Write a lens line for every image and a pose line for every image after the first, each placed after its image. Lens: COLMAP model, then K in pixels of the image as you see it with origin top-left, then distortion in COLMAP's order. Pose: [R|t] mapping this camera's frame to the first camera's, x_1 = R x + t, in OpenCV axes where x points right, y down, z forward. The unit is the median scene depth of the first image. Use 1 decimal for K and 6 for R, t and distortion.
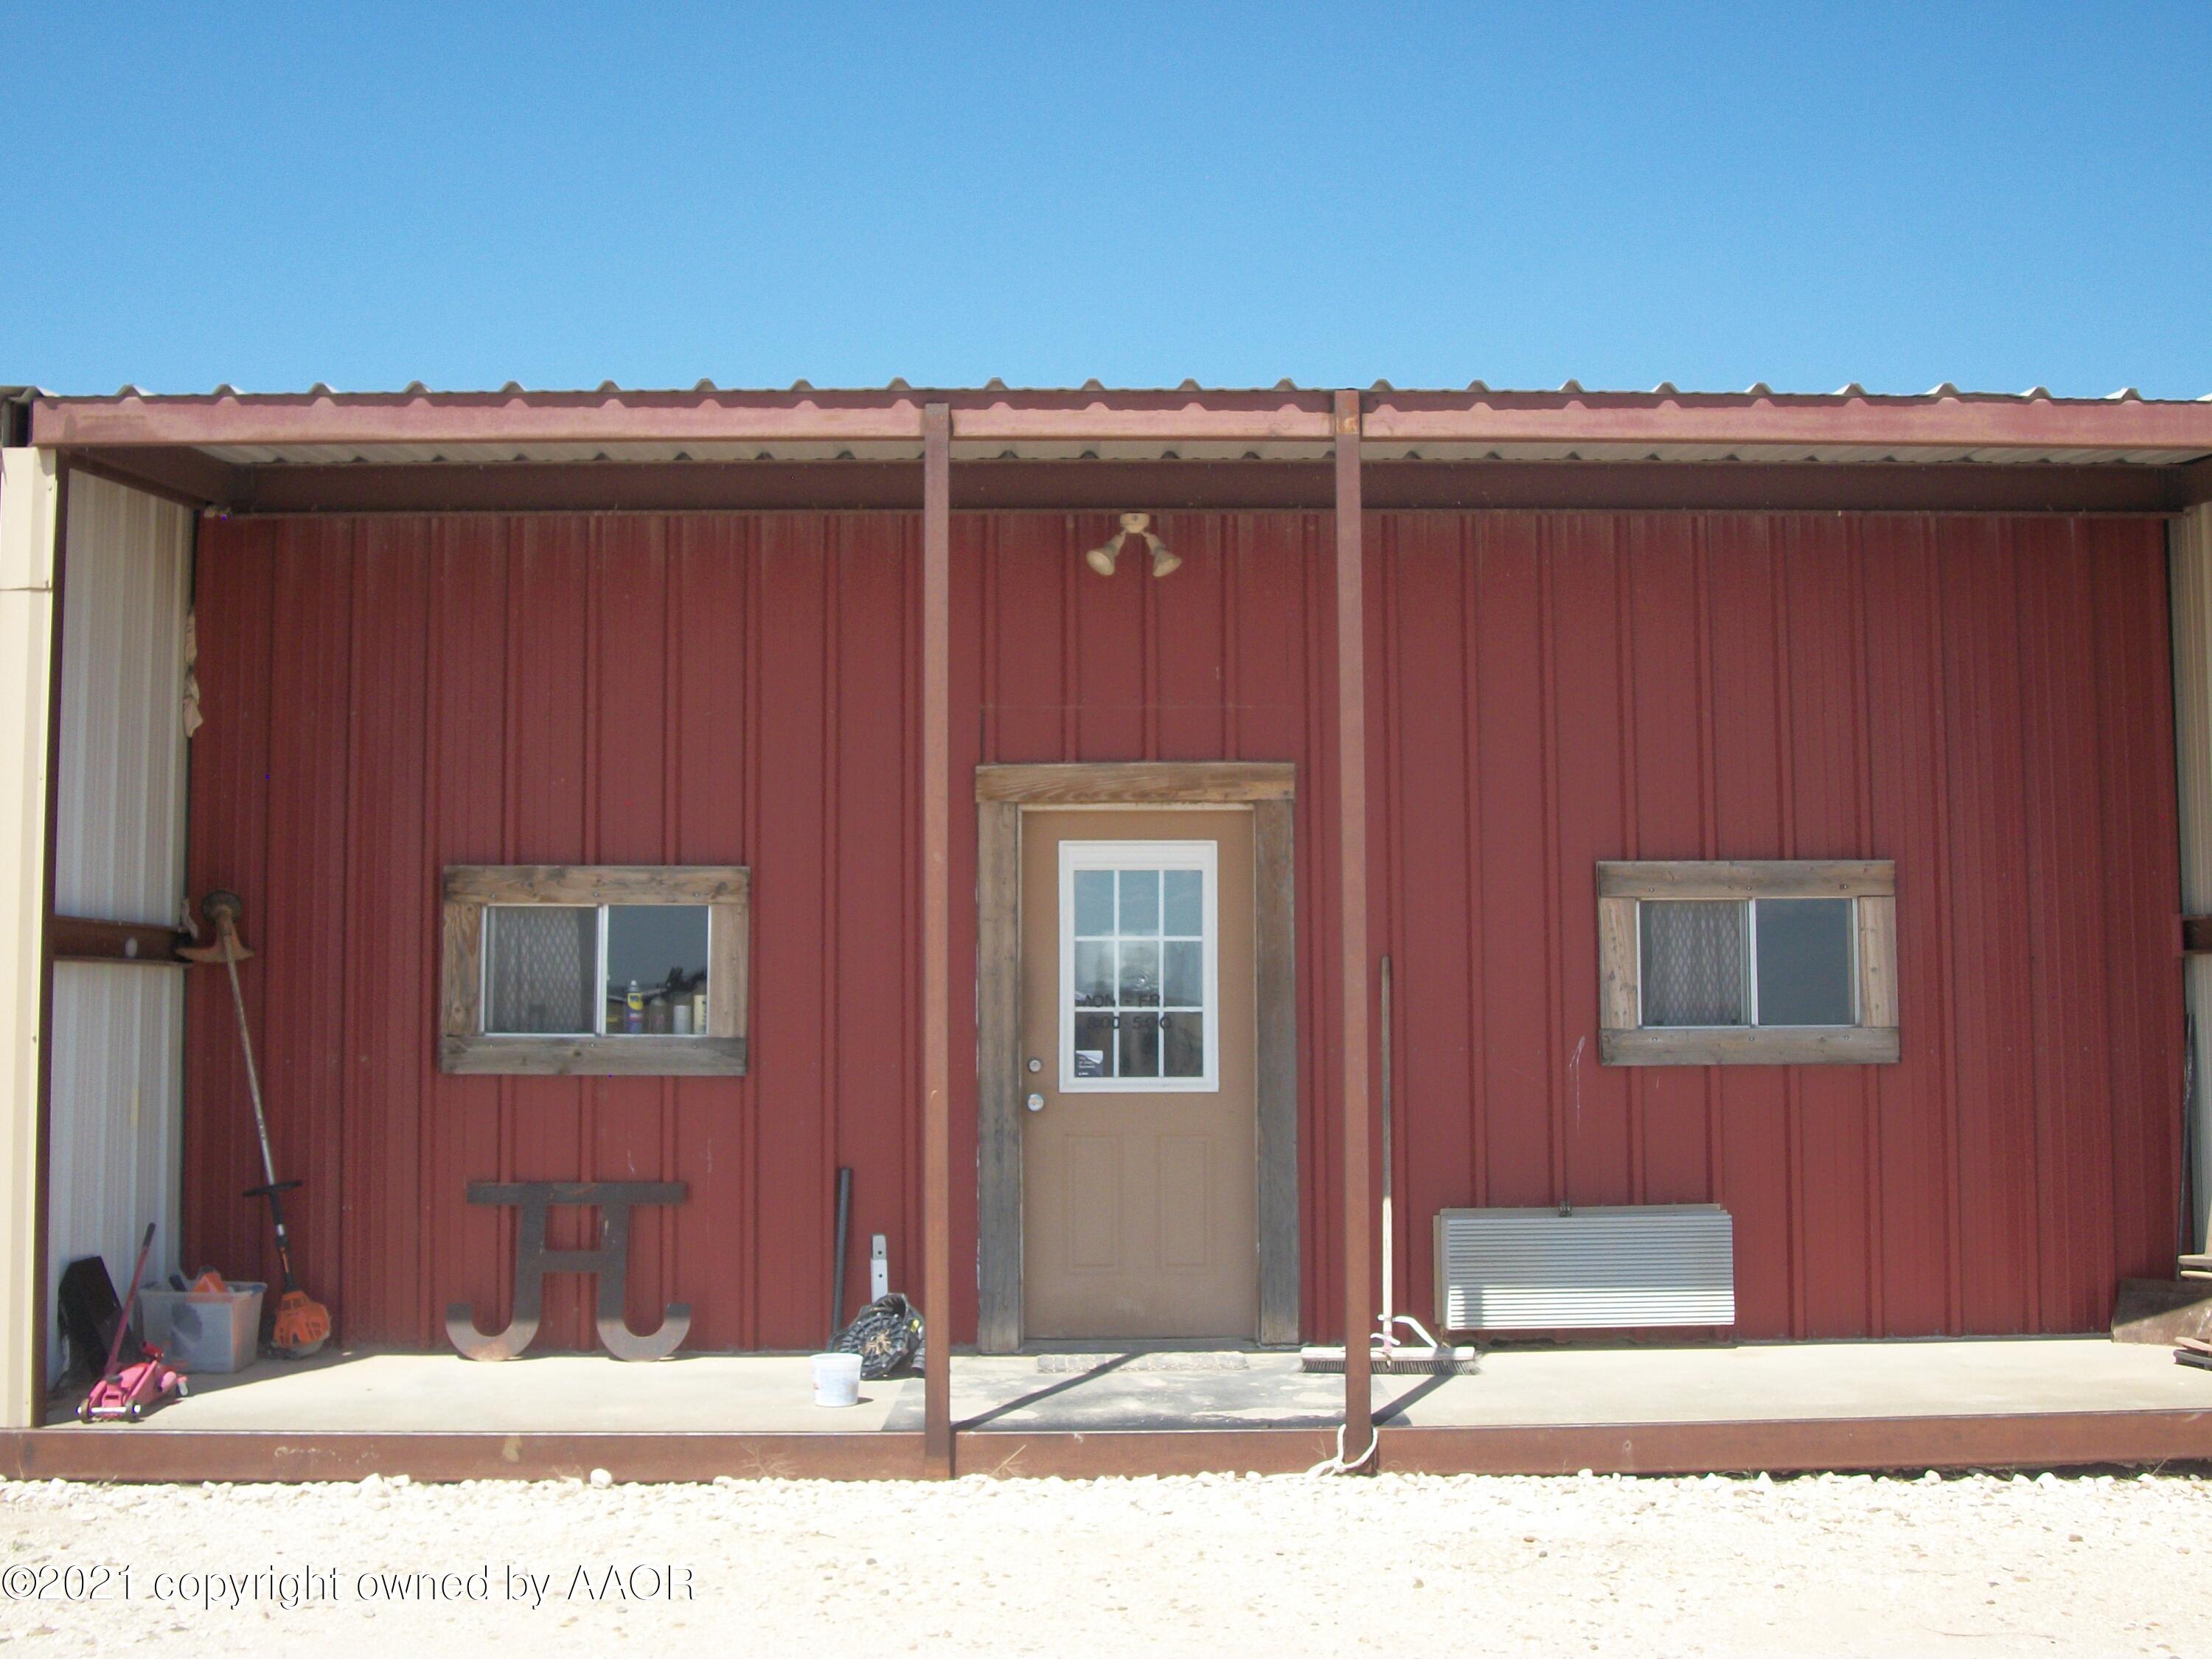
lens RADIAL K [[2583.0, 0, 1105.1], [0, 2583.0, 828.3], [0, 0, 1]] dist [0.002629, 0.000000]
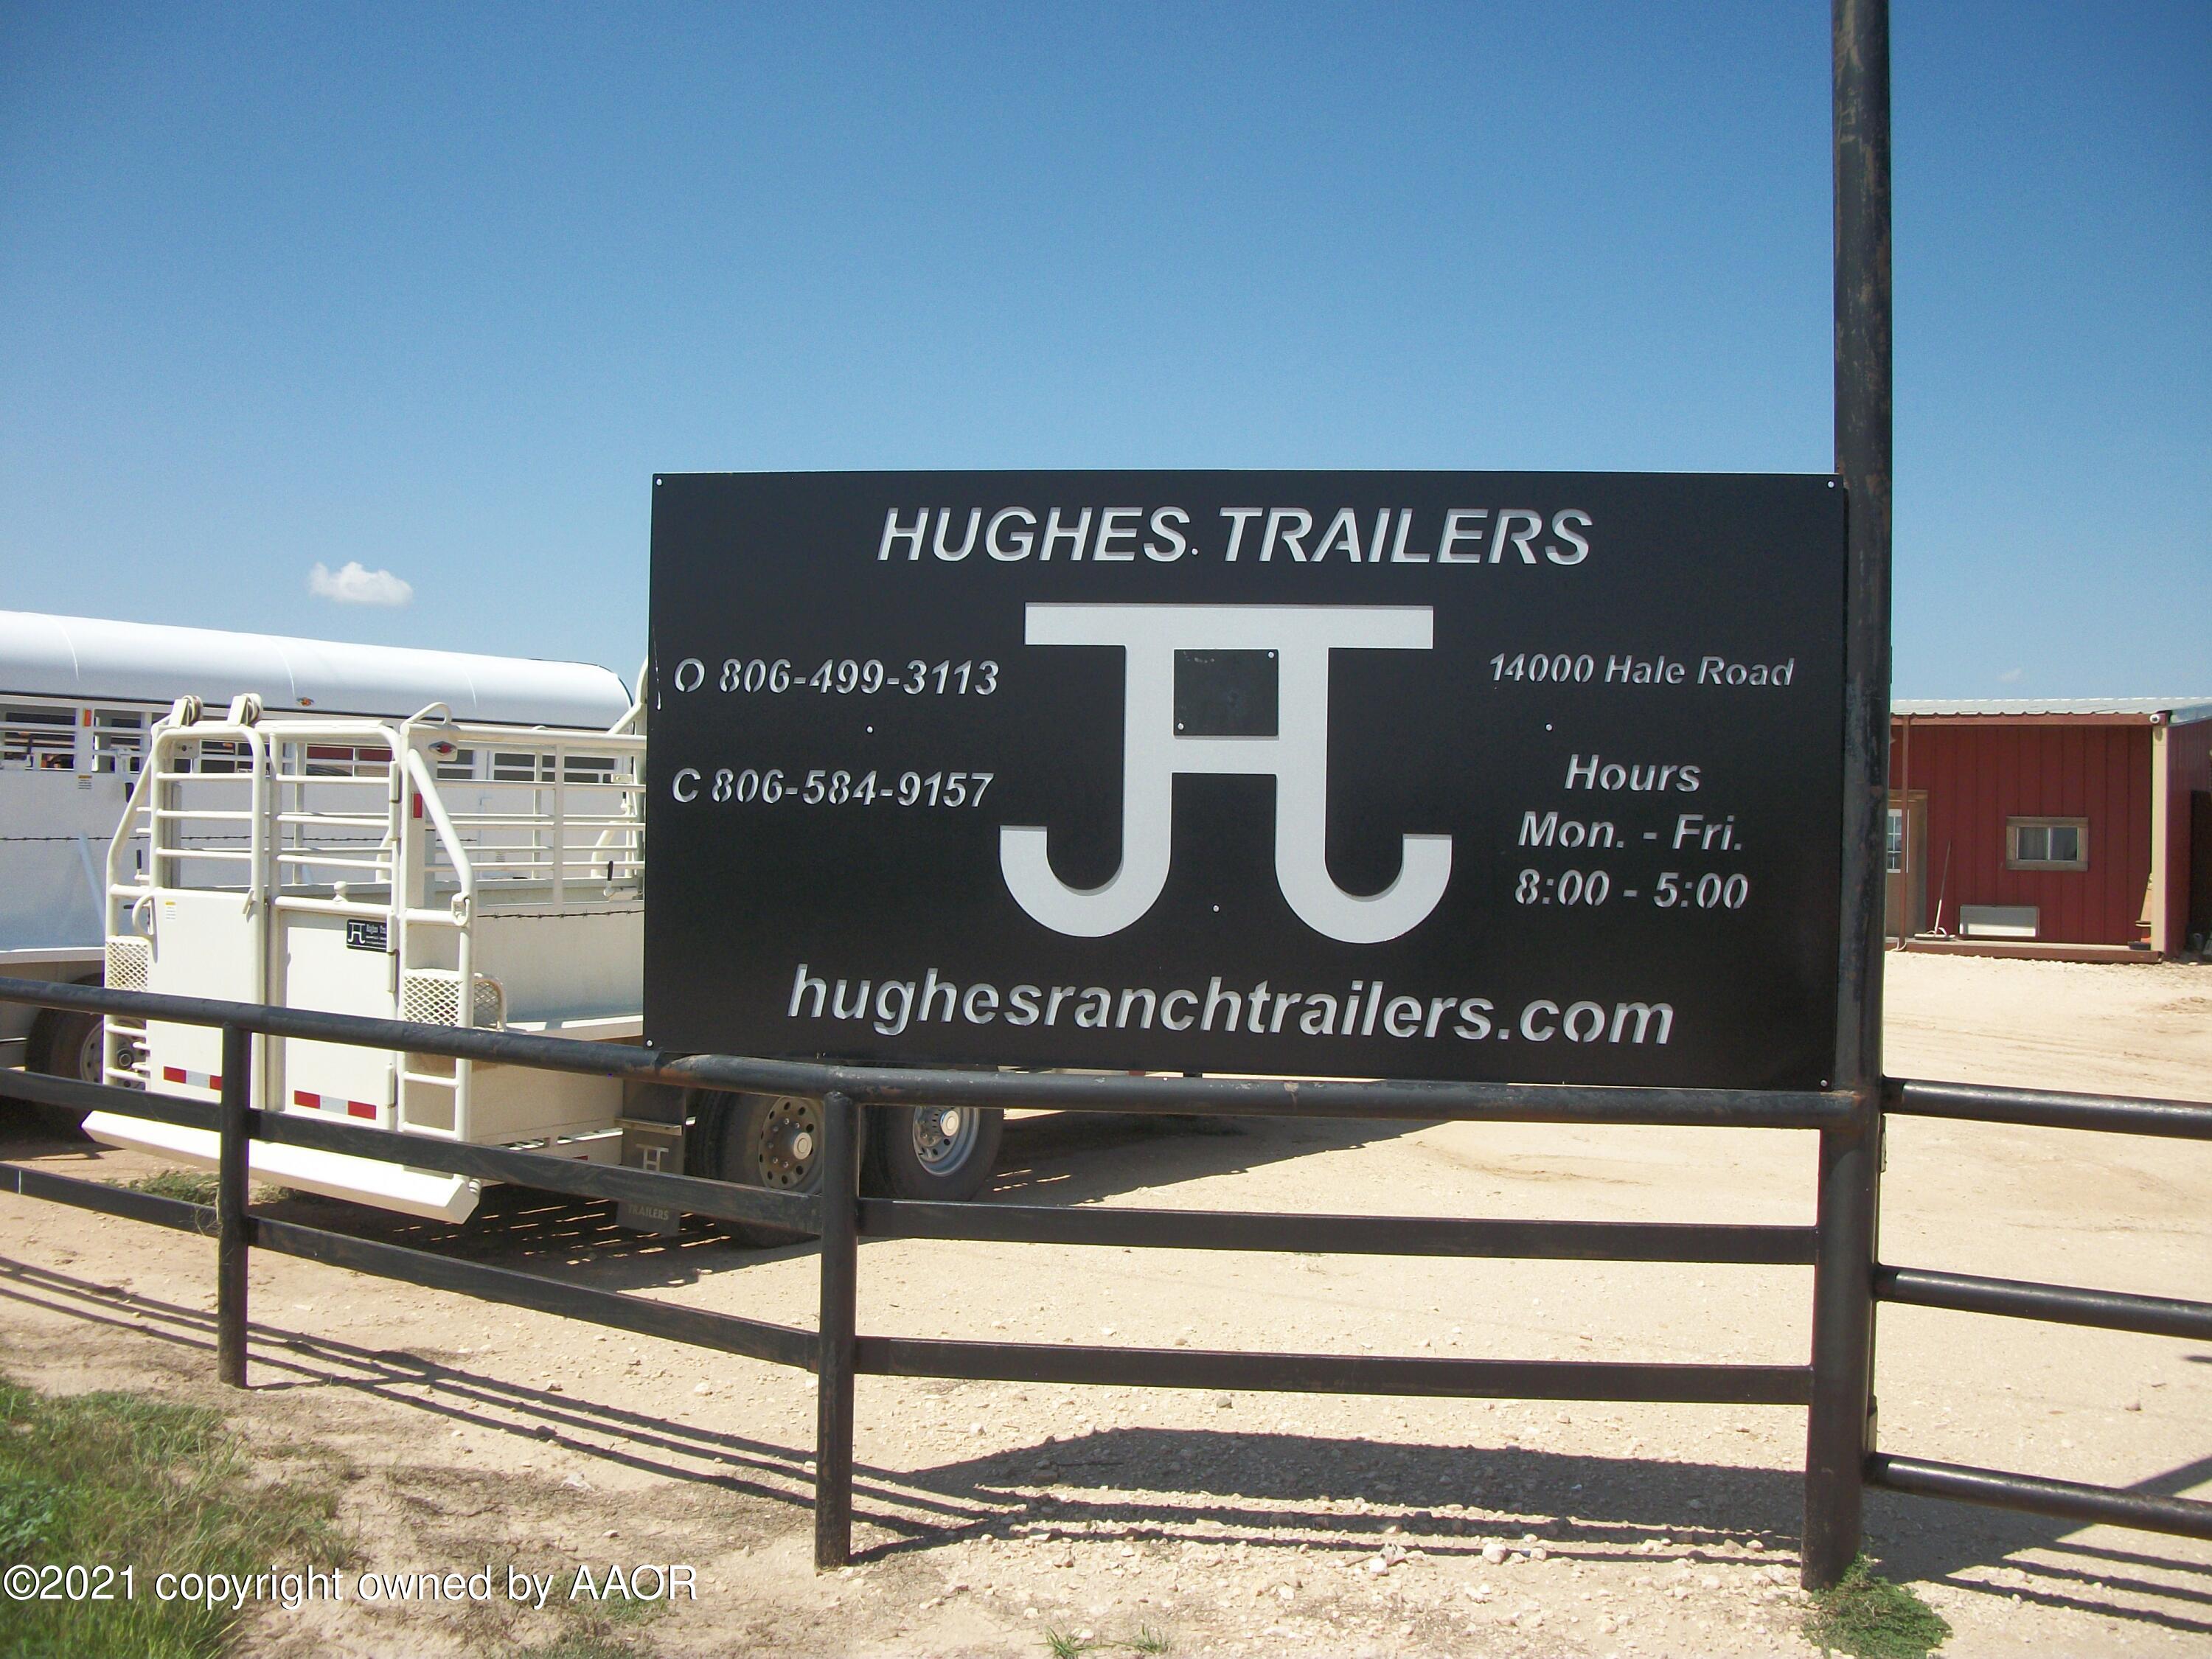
lens RADIAL K [[2088.5, 0, 1106.3], [0, 2088.5, 827.8], [0, 0, 1]] dist [-0.163548, 0.000000]
pose [[0.824923, 0.023784, -0.564745, 0.782462], [0.014122, 0.997935, 0.062656, -0.177416], [0.565069, -0.059662, 0.822884, -2.228039]]
